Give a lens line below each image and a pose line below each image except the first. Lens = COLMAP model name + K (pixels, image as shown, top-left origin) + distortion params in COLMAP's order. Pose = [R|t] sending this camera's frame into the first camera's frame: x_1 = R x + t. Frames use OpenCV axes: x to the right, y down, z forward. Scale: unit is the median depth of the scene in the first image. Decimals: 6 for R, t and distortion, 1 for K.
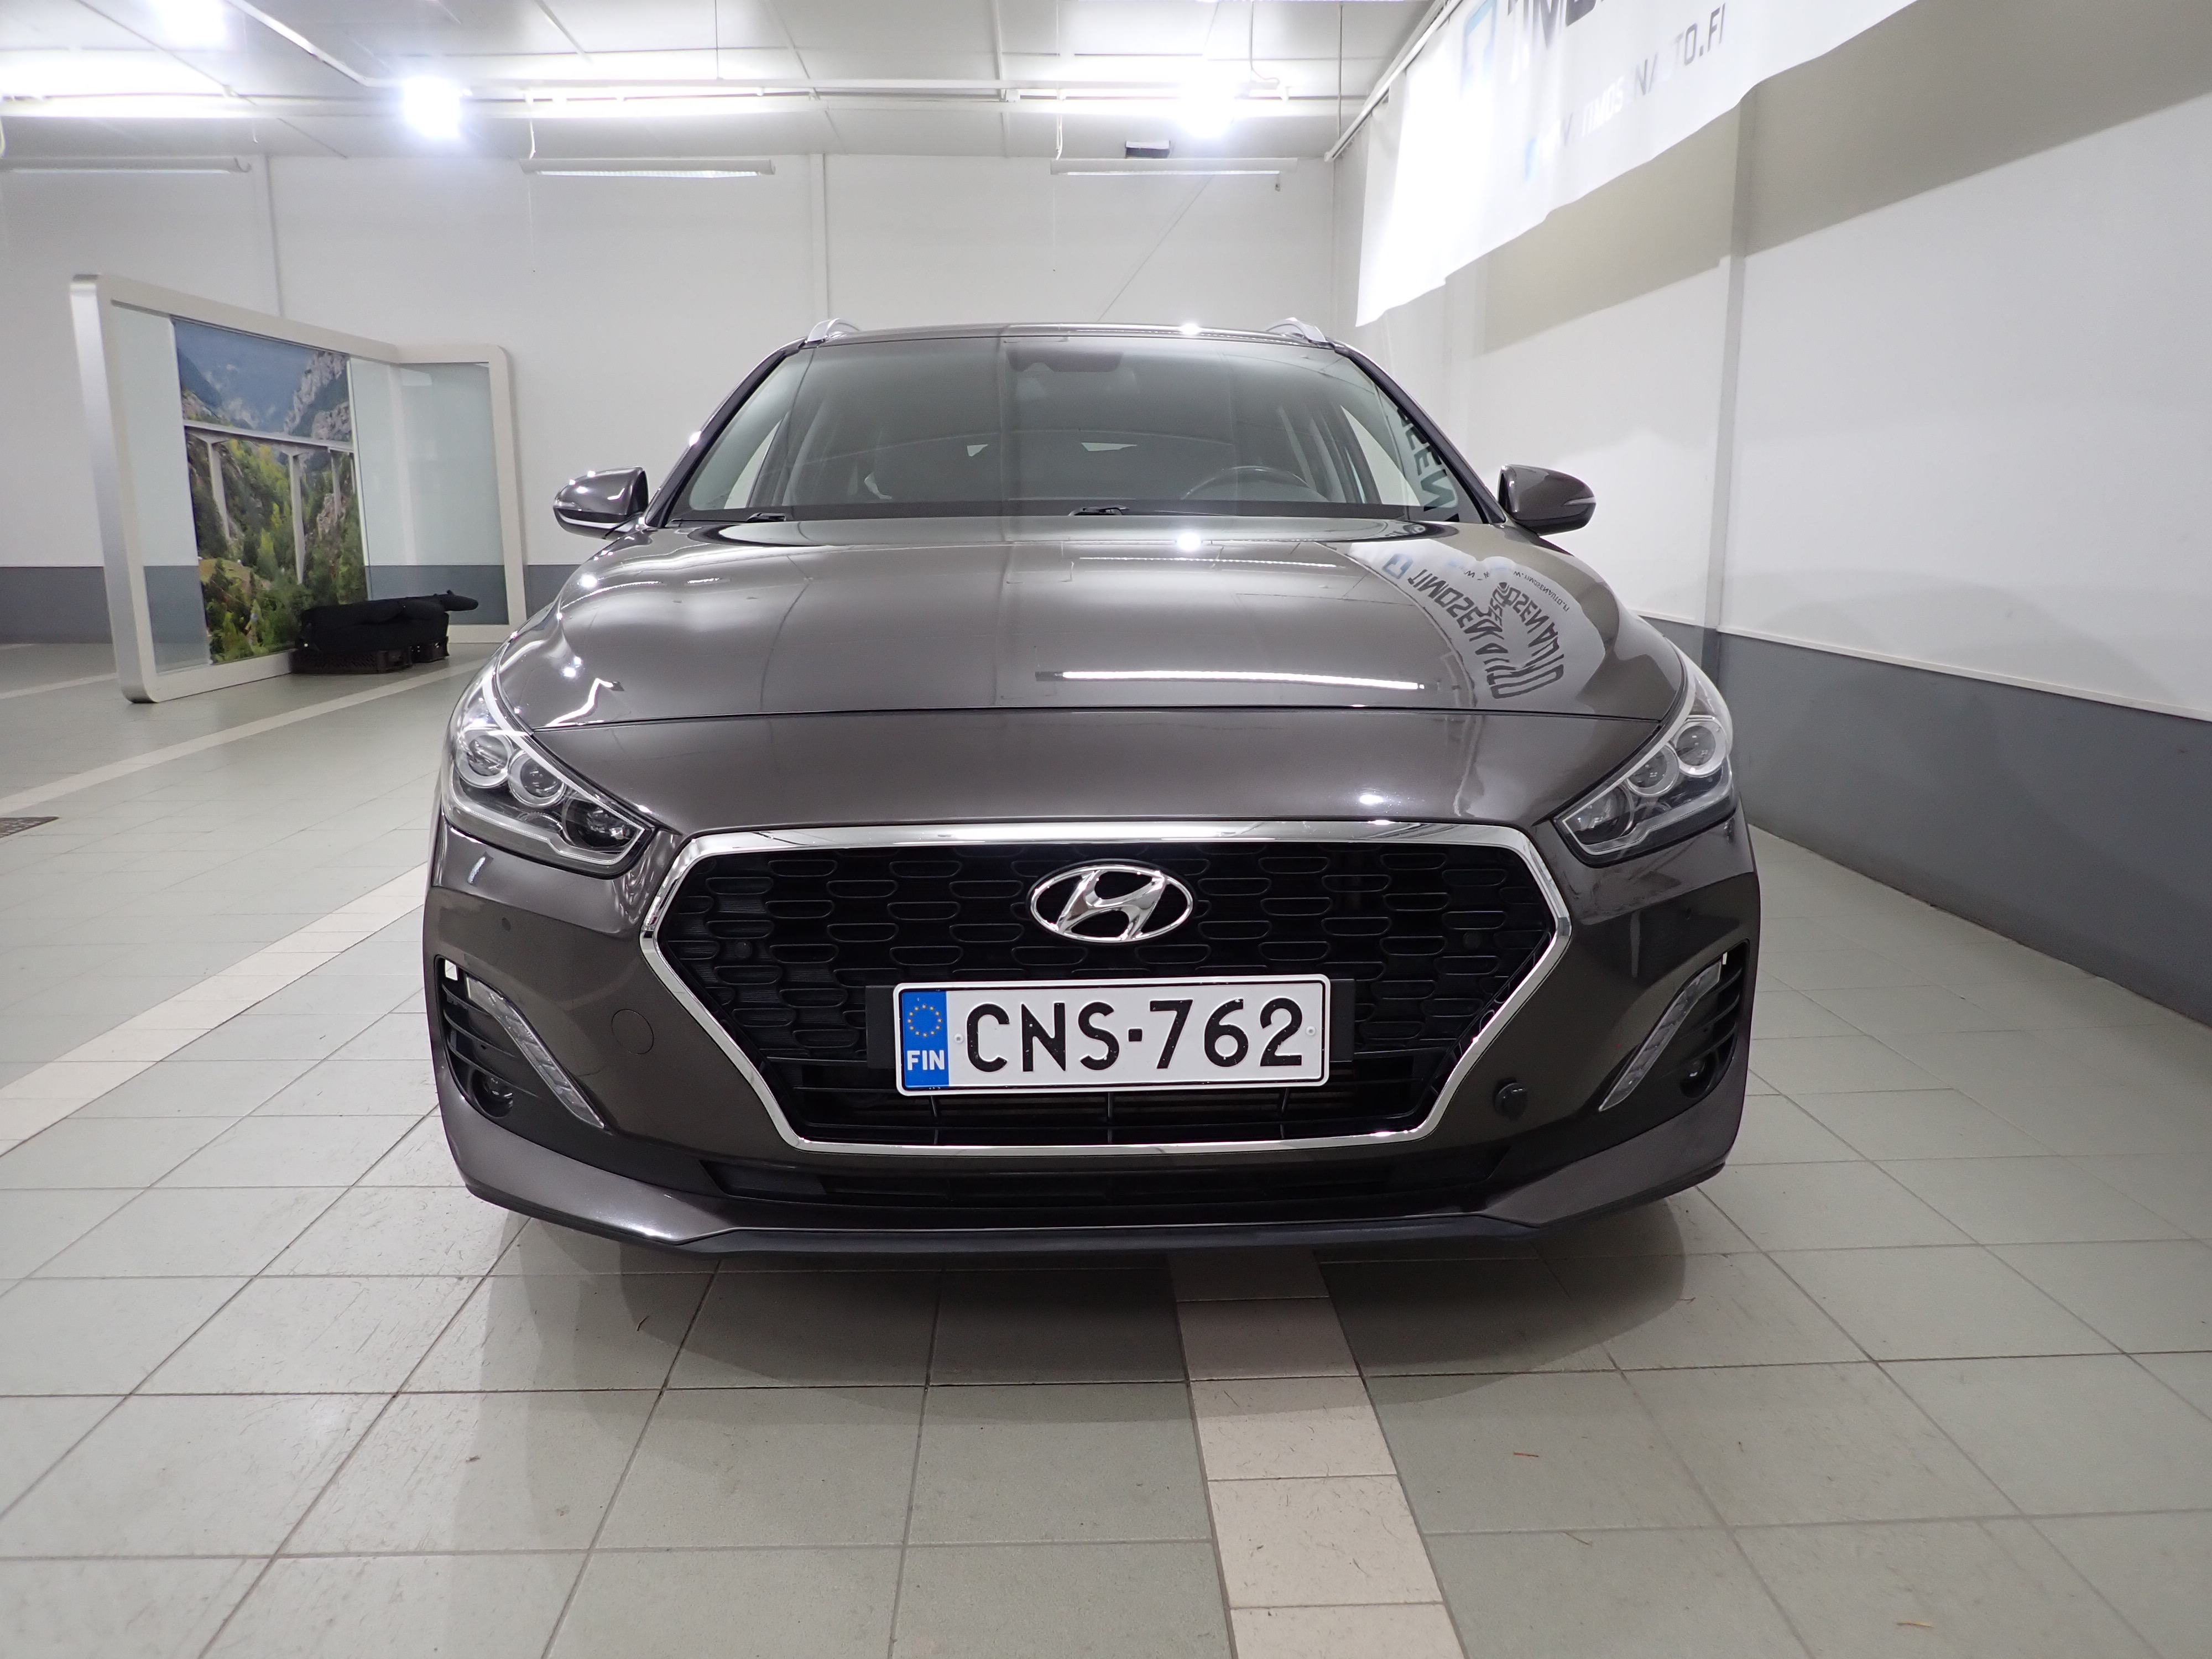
lens RADIAL K [[1612.3, 0, 1096.7], [0, 1612.3, 840.8], [0, 0, 1]] dist [0.001300, -0.001296]
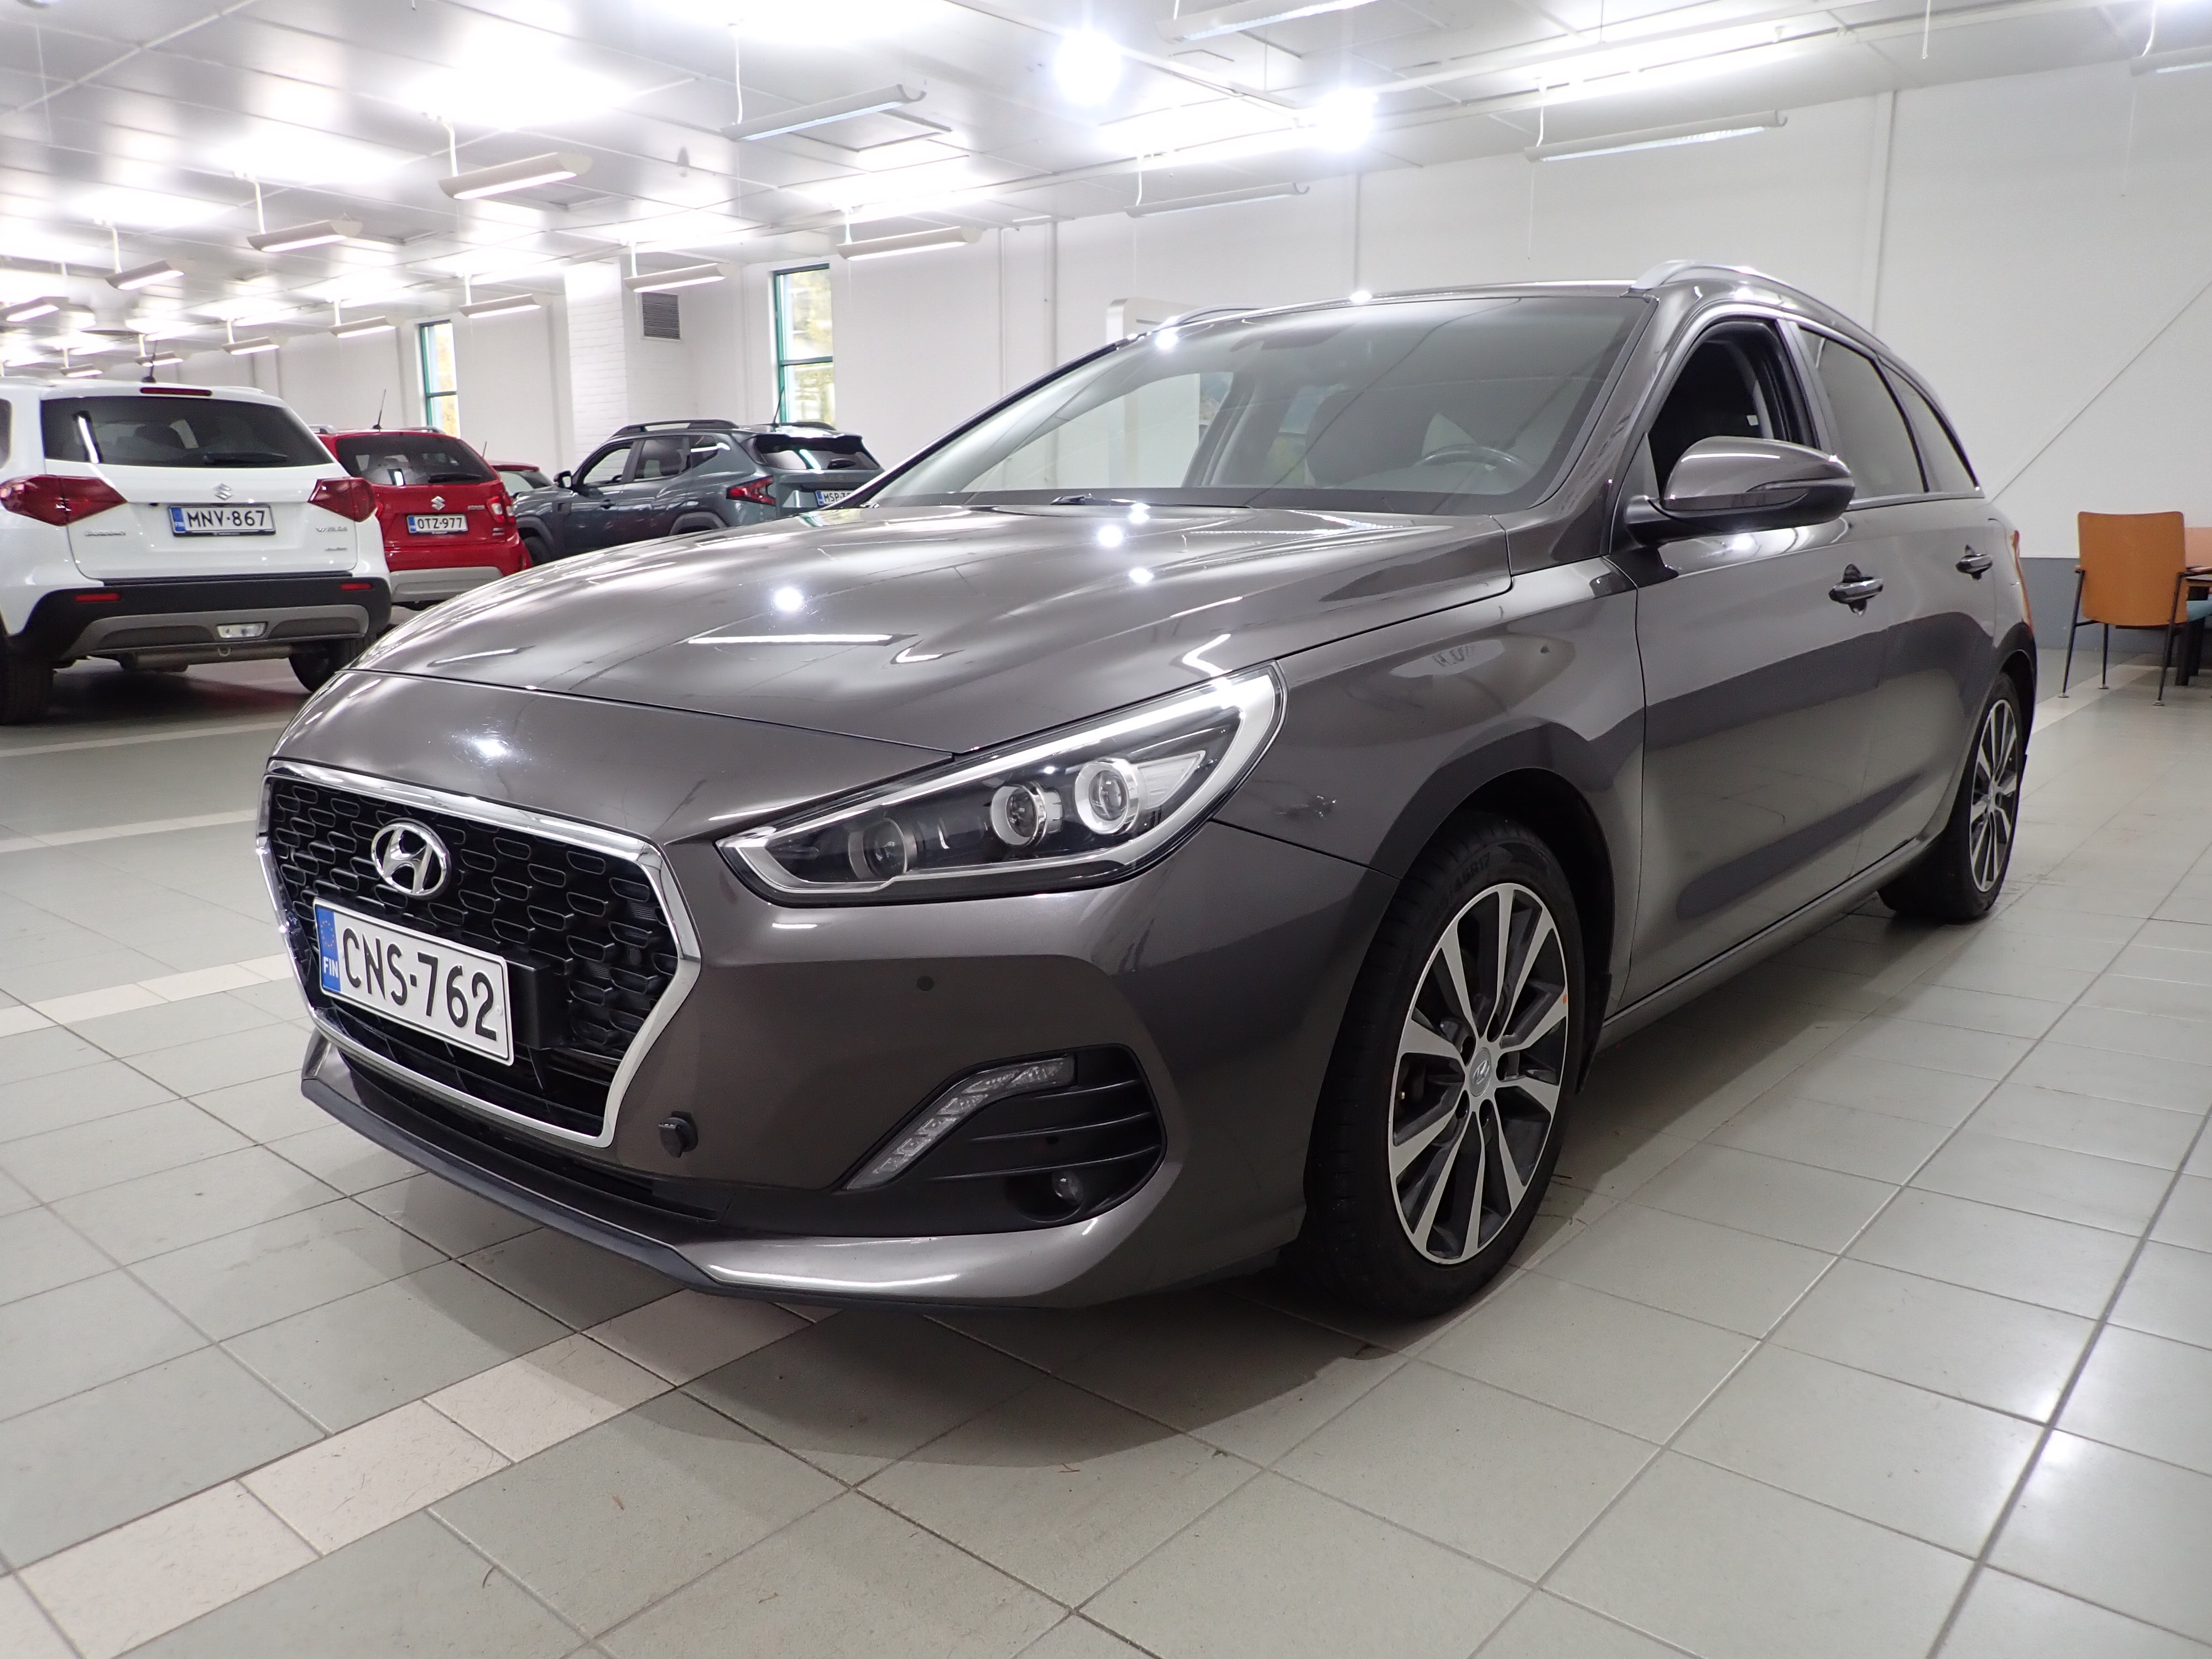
lens RADIAL K [[1612.3, 0, 1084.2], [0, 1612.3, 844.9], [0, 0, 1]] dist [0.001300, -0.001296]
pose [[0.744877, 0.142882, -0.651724, 1.061649], [-0.134939, 0.988876, 0.062572, -0.101207], [0.653414, 0.041334, 0.755871, 0.457522]]
